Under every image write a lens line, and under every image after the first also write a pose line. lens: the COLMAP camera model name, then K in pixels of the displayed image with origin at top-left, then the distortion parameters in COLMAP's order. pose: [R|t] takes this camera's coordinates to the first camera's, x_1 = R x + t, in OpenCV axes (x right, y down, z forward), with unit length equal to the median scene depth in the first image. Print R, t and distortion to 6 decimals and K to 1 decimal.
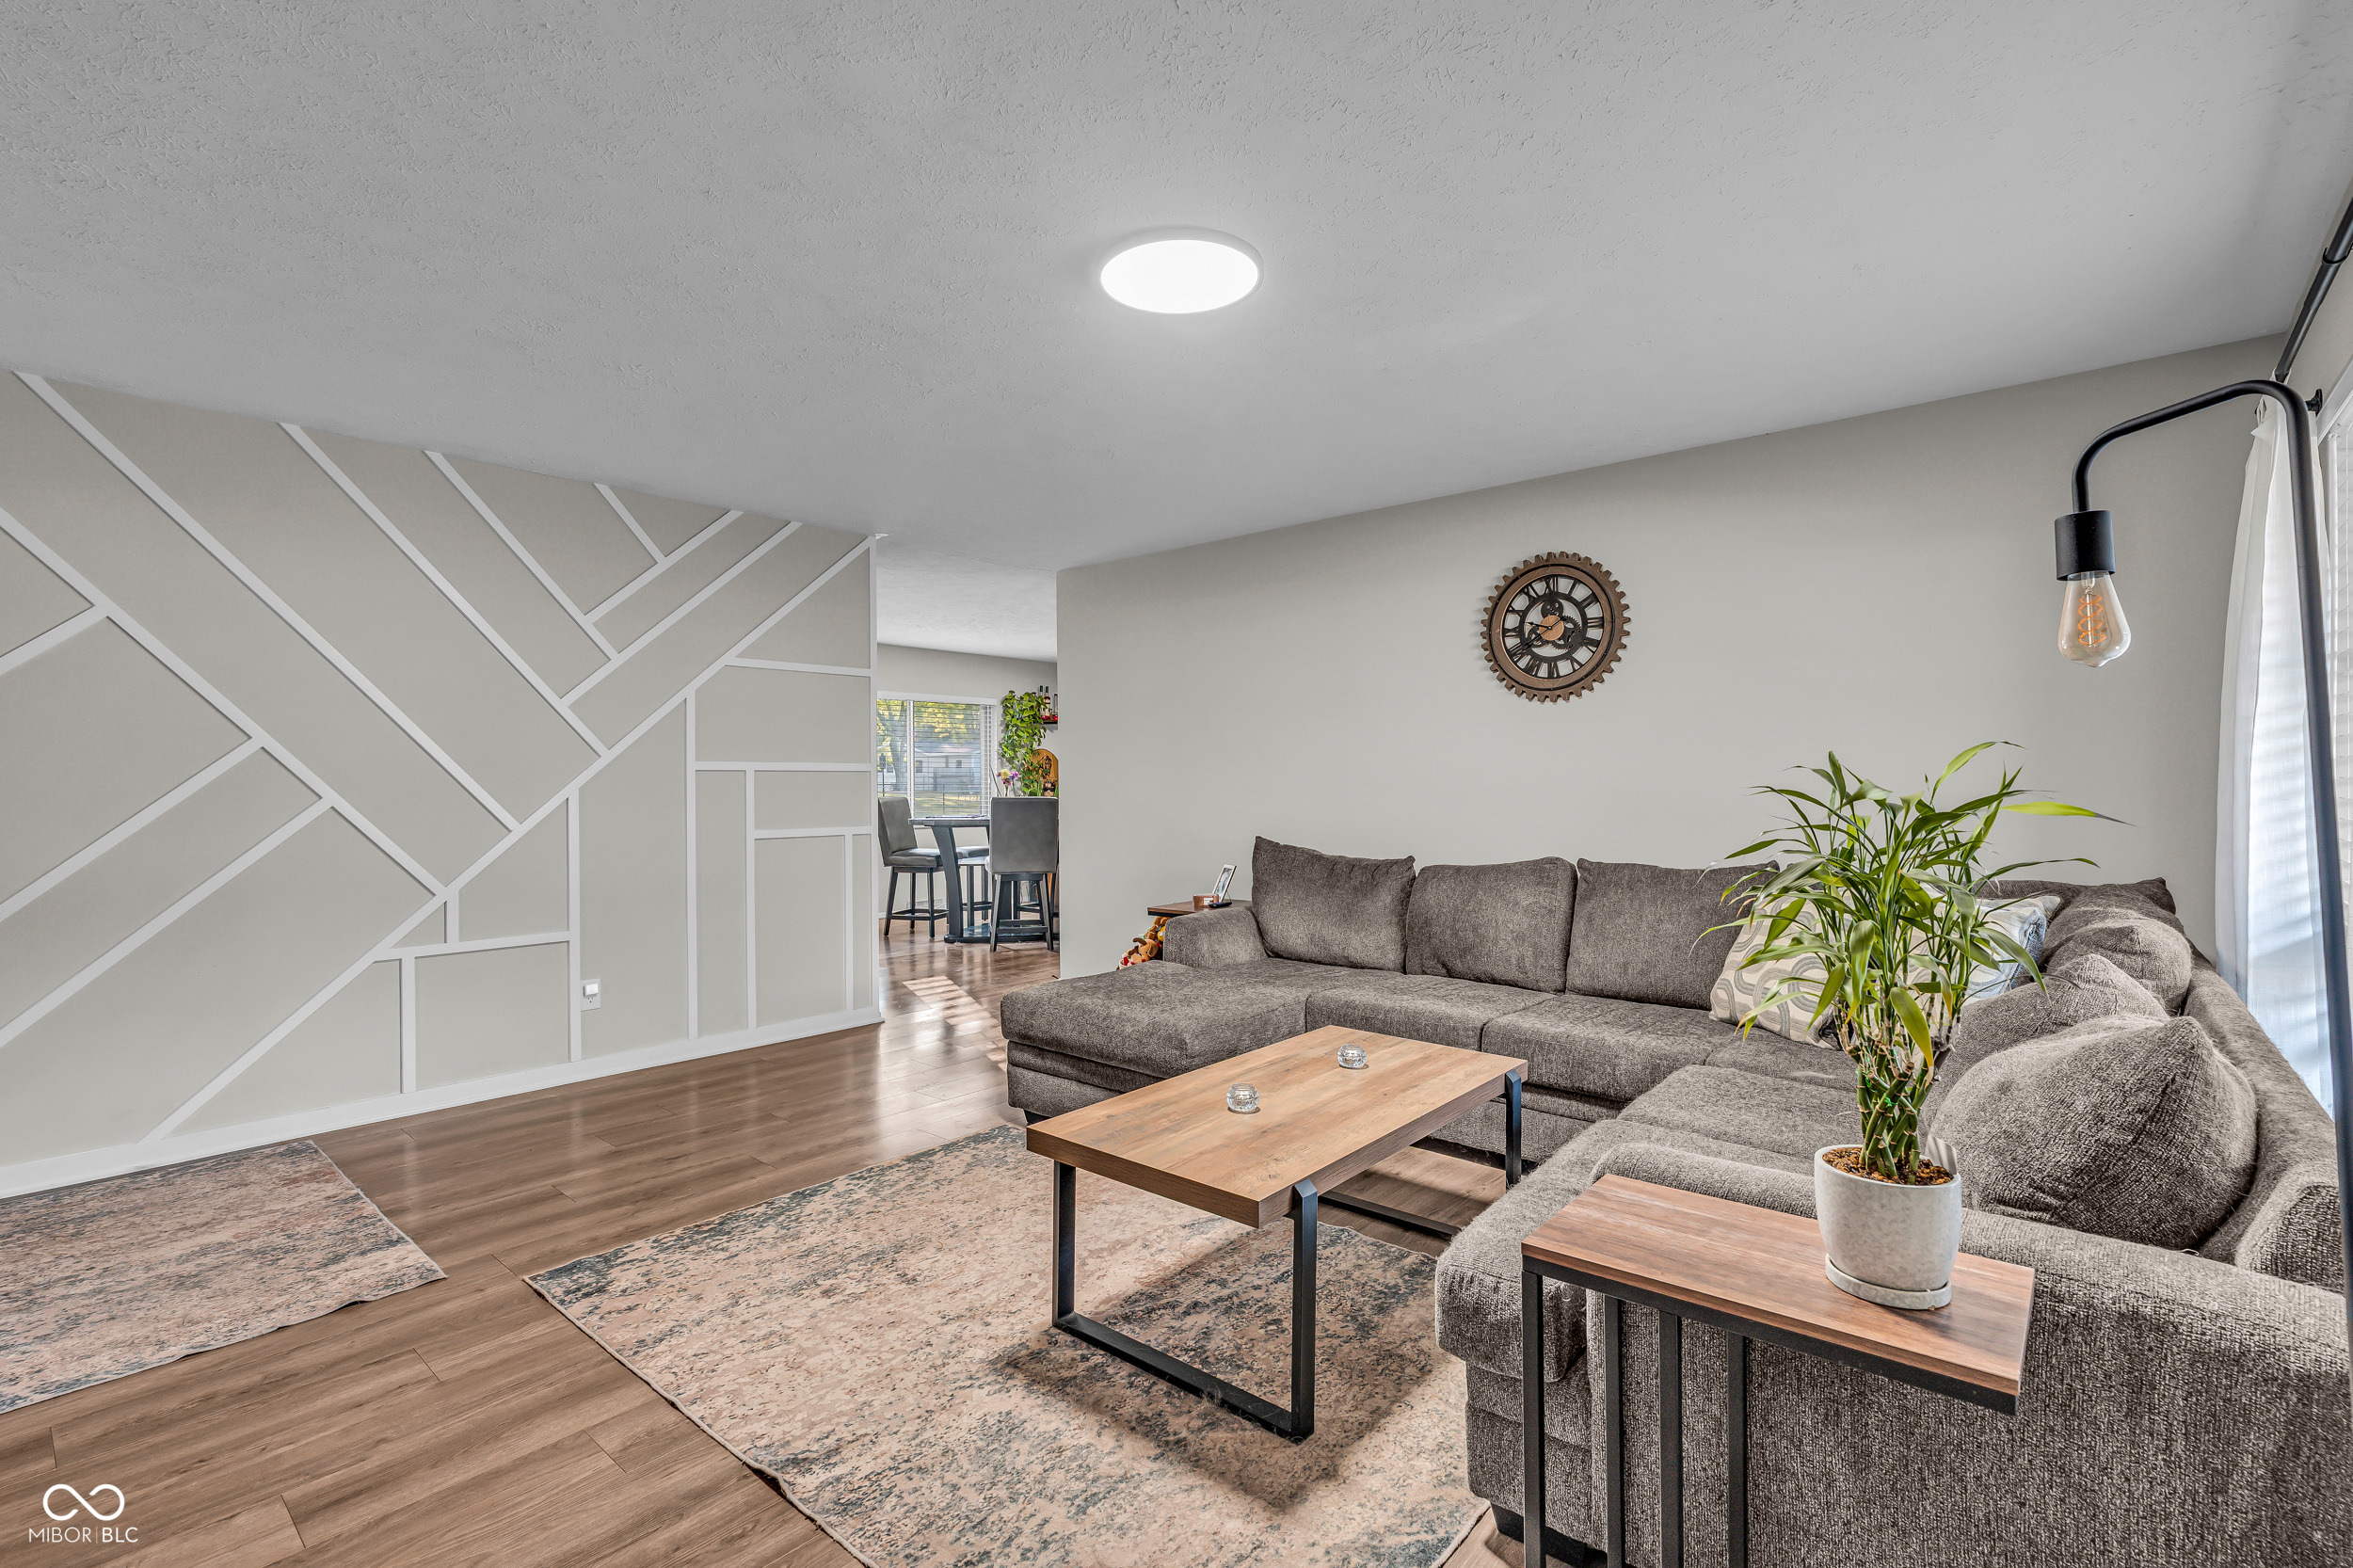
lens RADIAL K [[1067.2, 0, 1168.4], [0, 1067.2, 787.0], [0, 0, 1]] dist [-0.004158, -0.000024]
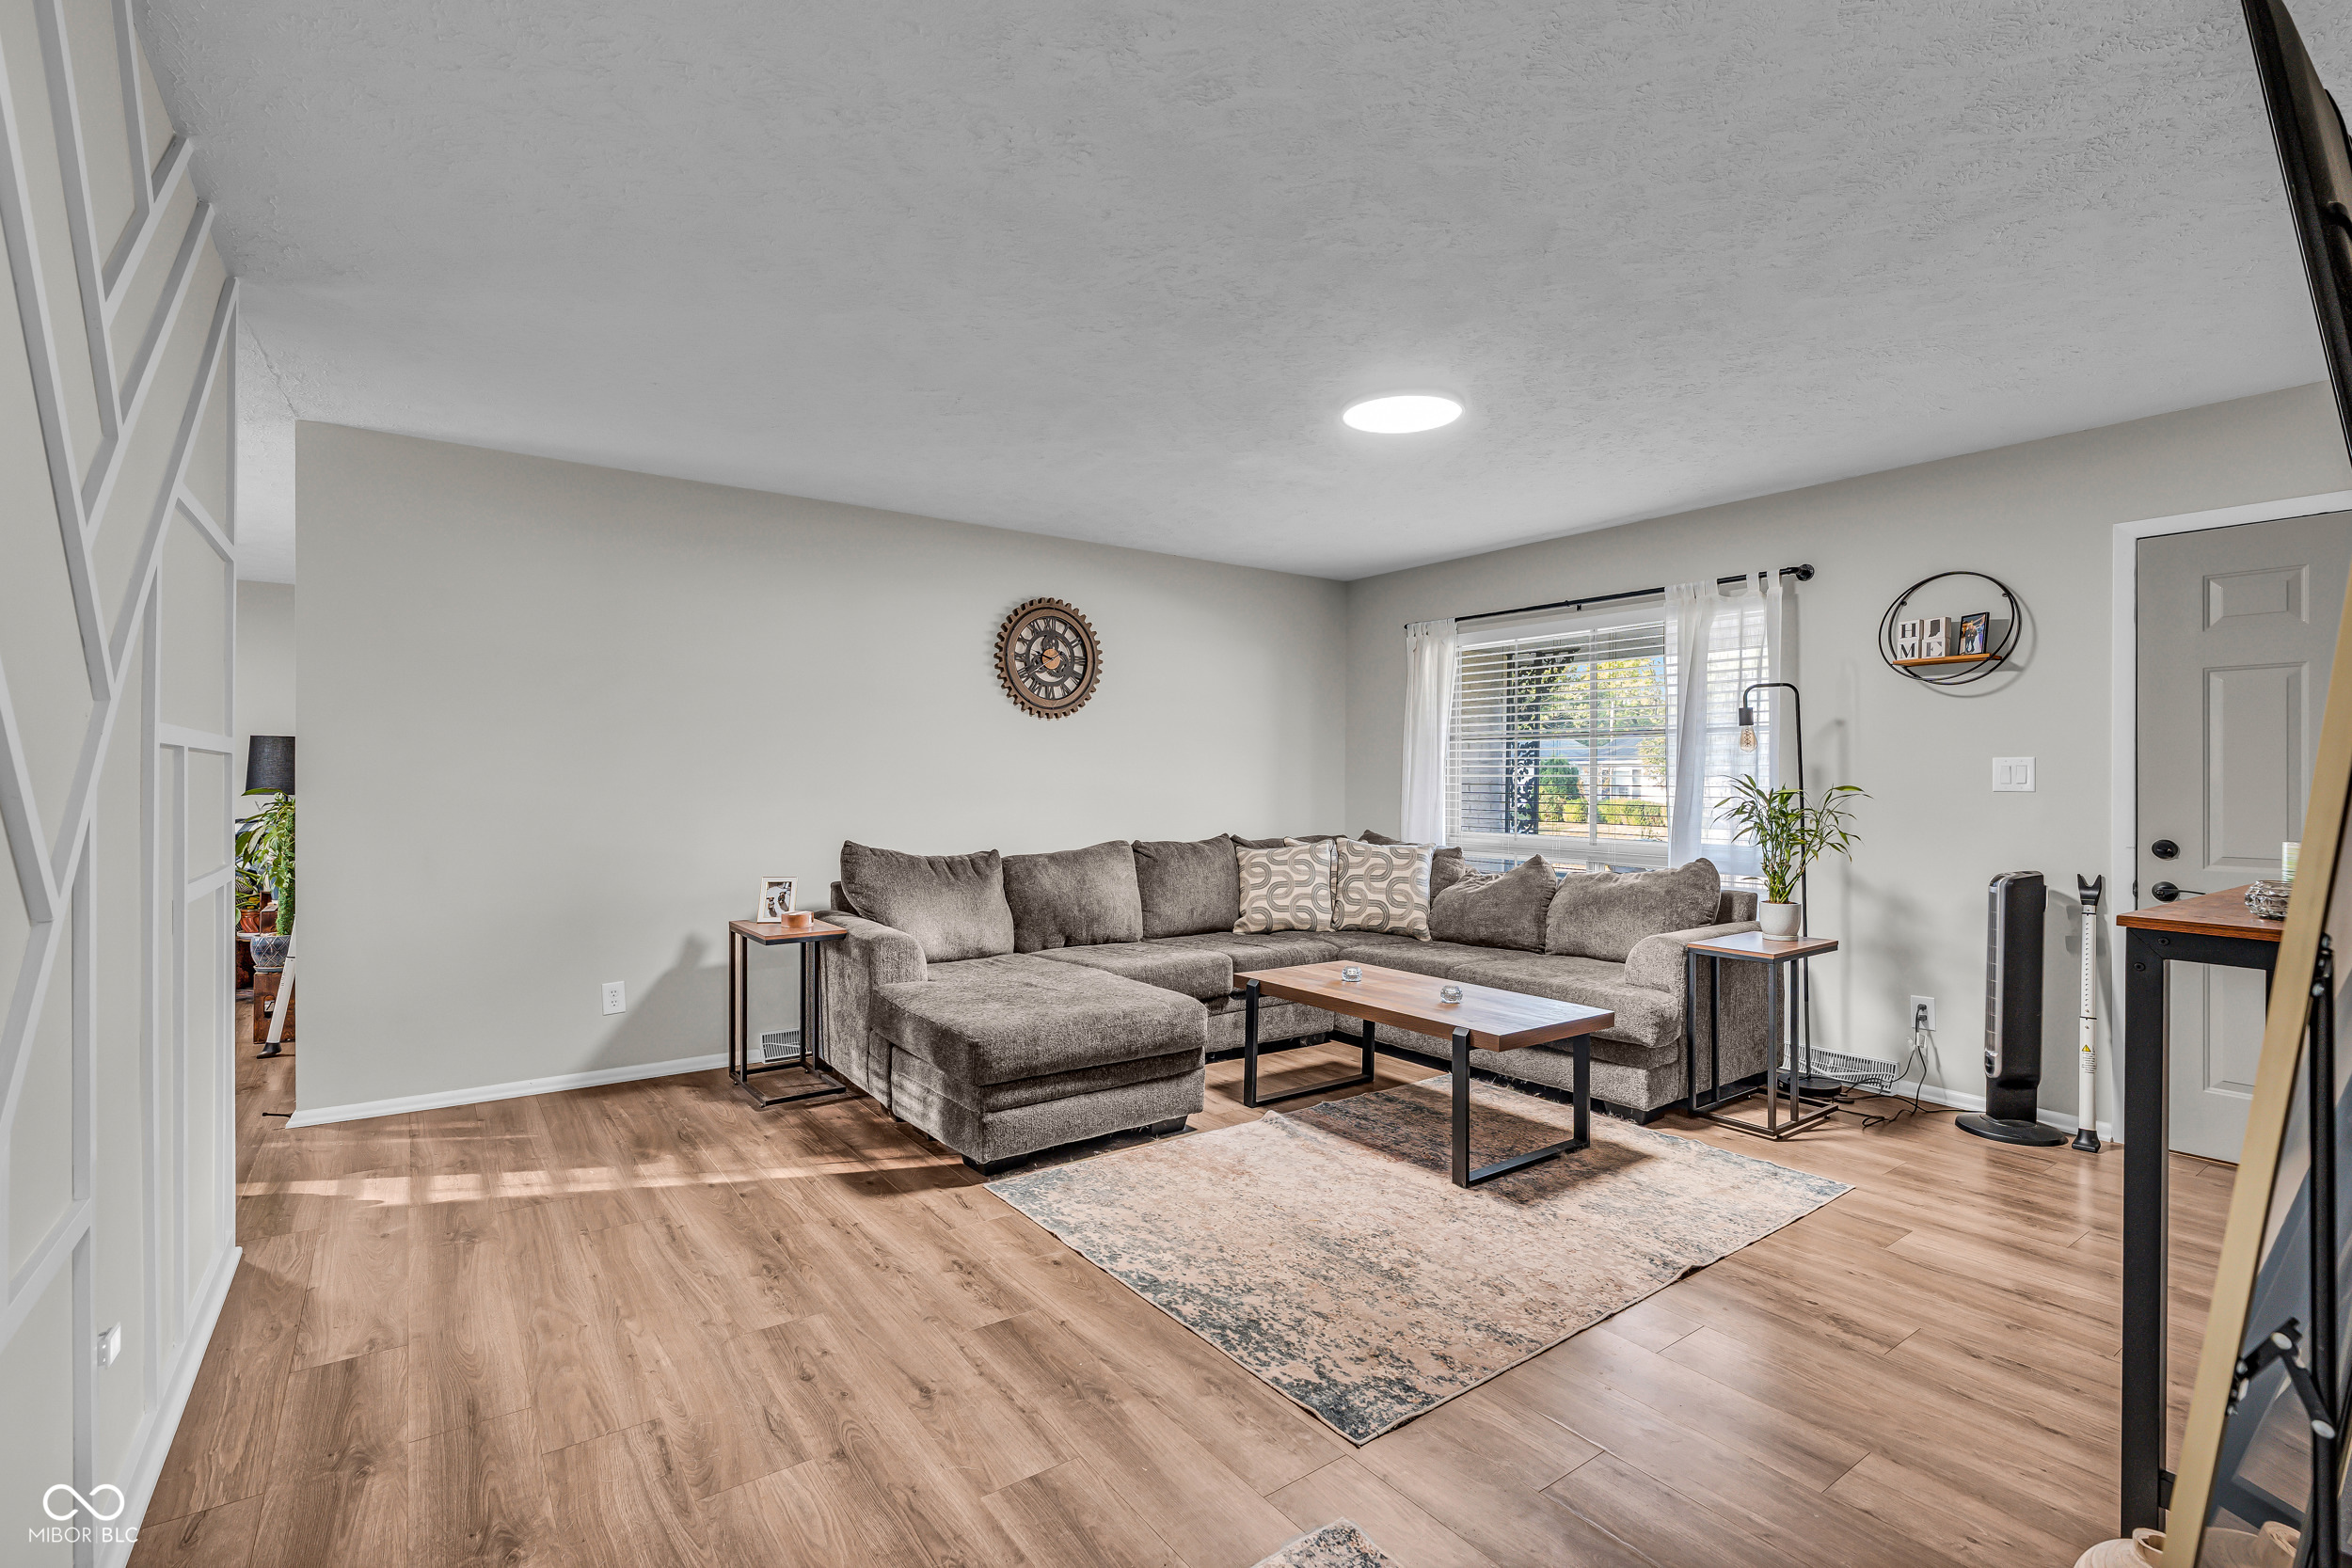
lens RADIAL K [[1066.7, 0, 1181.2], [0, 1066.7, 785.5], [0, 0, 1]] dist [-0.004158, -0.000024]
pose [[0.223493, 0.001555, 0.974704, -1.286601], [-0.002067, 0.999997, -0.001121, -0.000788], [-0.974703, -0.001764, 0.223495, 0.900927]]
